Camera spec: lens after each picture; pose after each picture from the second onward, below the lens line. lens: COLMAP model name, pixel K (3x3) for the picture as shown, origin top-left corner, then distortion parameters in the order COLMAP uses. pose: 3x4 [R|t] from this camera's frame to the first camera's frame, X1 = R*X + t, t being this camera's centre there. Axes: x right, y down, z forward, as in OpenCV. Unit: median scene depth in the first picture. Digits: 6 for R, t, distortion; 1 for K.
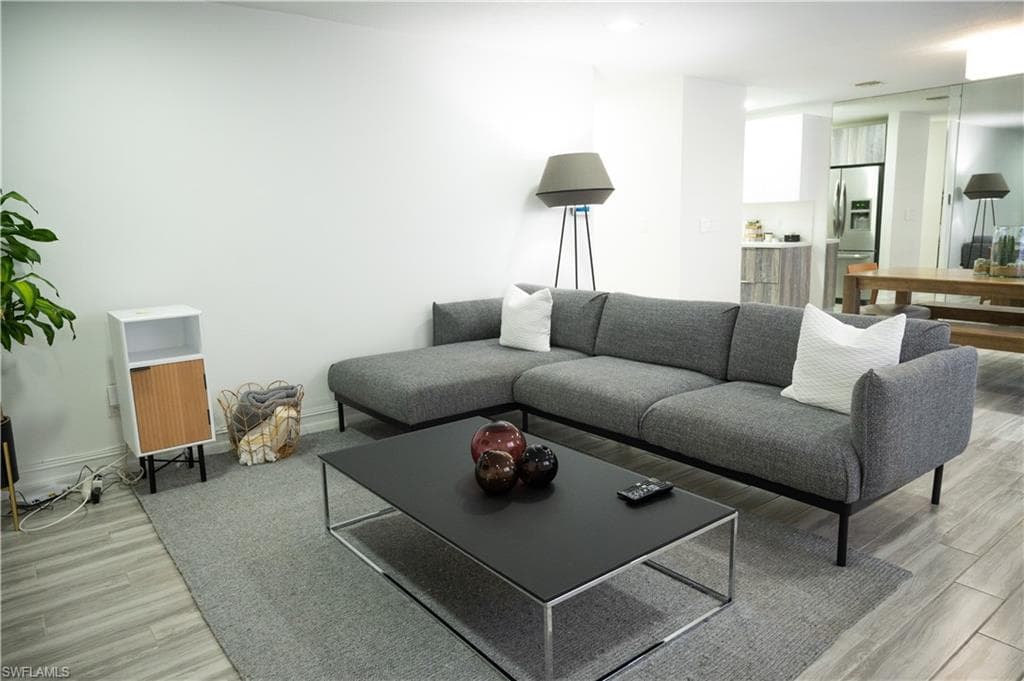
lens RADIAL K [[675.7, 0, 523.4], [0, 675.7, 337.0], [0, 0, 1]] dist [-0.005362, 0.000563]
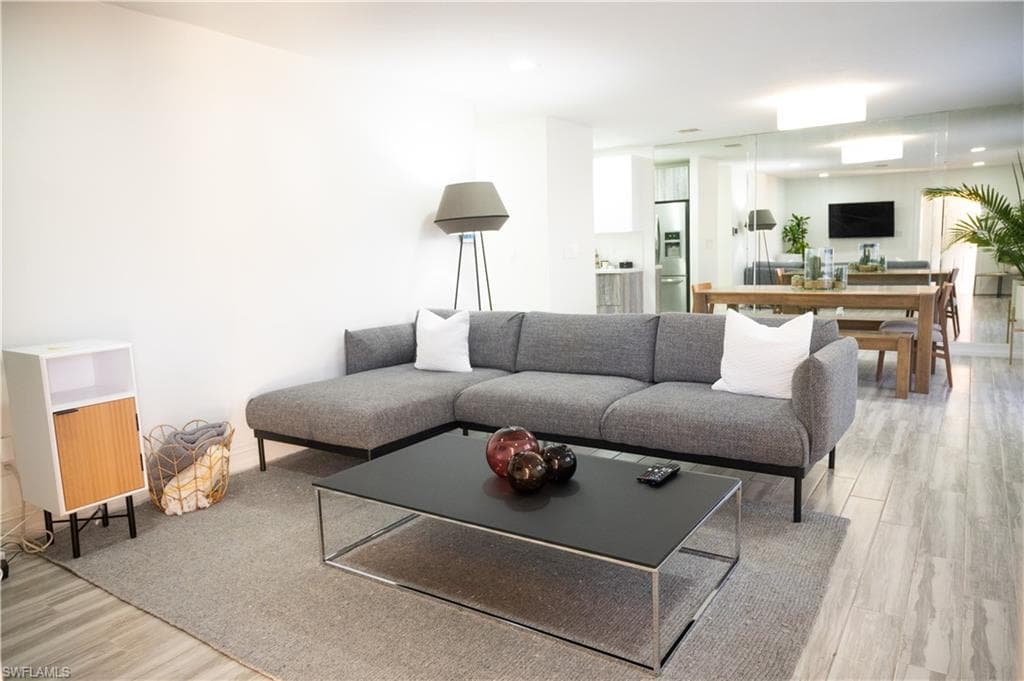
lens RADIAL K [[675.7, 0, 523.4], [0, 675.7, 337.0], [0, 0, 1]] dist [-0.005362, 0.000563]
pose [[0.951539, -0.048334, 0.303706, -0.202024], [0.064998, 0.996871, -0.044994, 0.021380], [-0.300581, 0.062554, 0.951703, -0.004811]]
